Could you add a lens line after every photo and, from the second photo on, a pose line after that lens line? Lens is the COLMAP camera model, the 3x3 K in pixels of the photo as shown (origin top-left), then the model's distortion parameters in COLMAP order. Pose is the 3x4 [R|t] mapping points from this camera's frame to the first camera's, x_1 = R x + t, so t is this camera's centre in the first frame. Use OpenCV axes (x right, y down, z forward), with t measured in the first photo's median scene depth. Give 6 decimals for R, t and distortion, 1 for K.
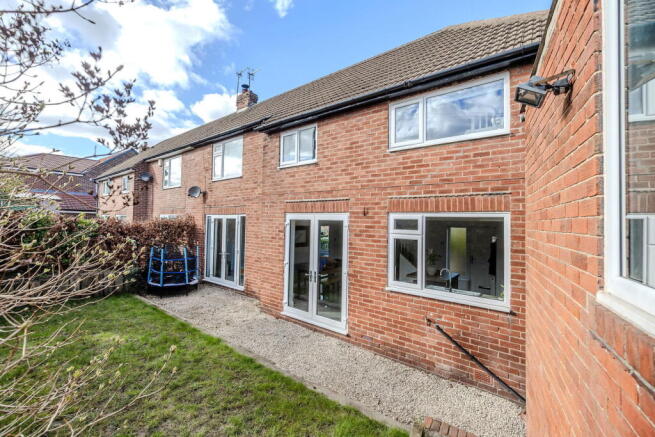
lens RADIAL K [[273.3, 0, 324.9], [0, 273.3, 214.6], [0, 0, 1]] dist [0.000220, 0.000264]
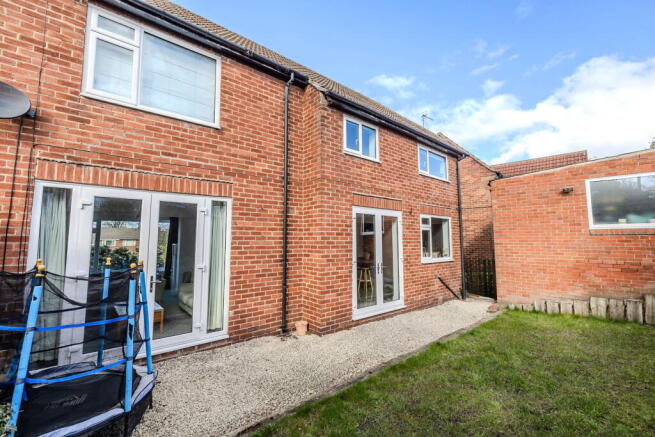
lens RADIAL K [[273.3, 0, 324.2], [0, 273.3, 216.3], [0, 0, 1]] dist [0.000220, 0.000264]
pose [[0.216834, 0.066708, 0.973927, -1.160410], [-0.018622, 0.997764, -0.064195, 0.099415], [-0.976031, -0.004216, 0.217591, 1.001773]]
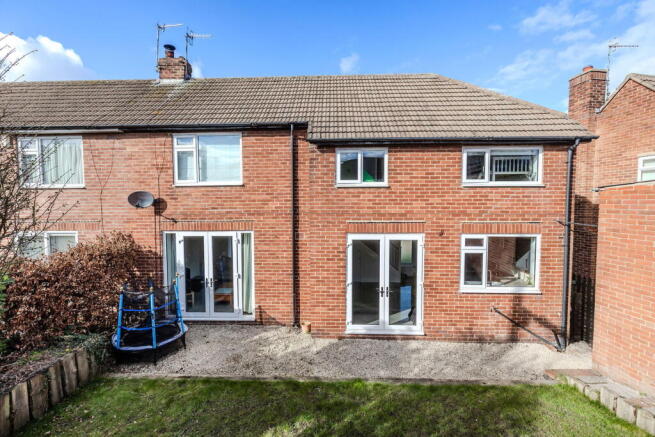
lens RADIAL K [[273.3, 0, 322.9], [0, 273.3, 216.6], [0, 0, 1]] dist [0.000220, 0.000264]
pose [[0.806237, -0.049467, 0.589521, -0.883470], [0.002718, 0.996797, 0.079925, -0.162156], [-0.591587, -0.062836, 0.803789, 0.298192]]
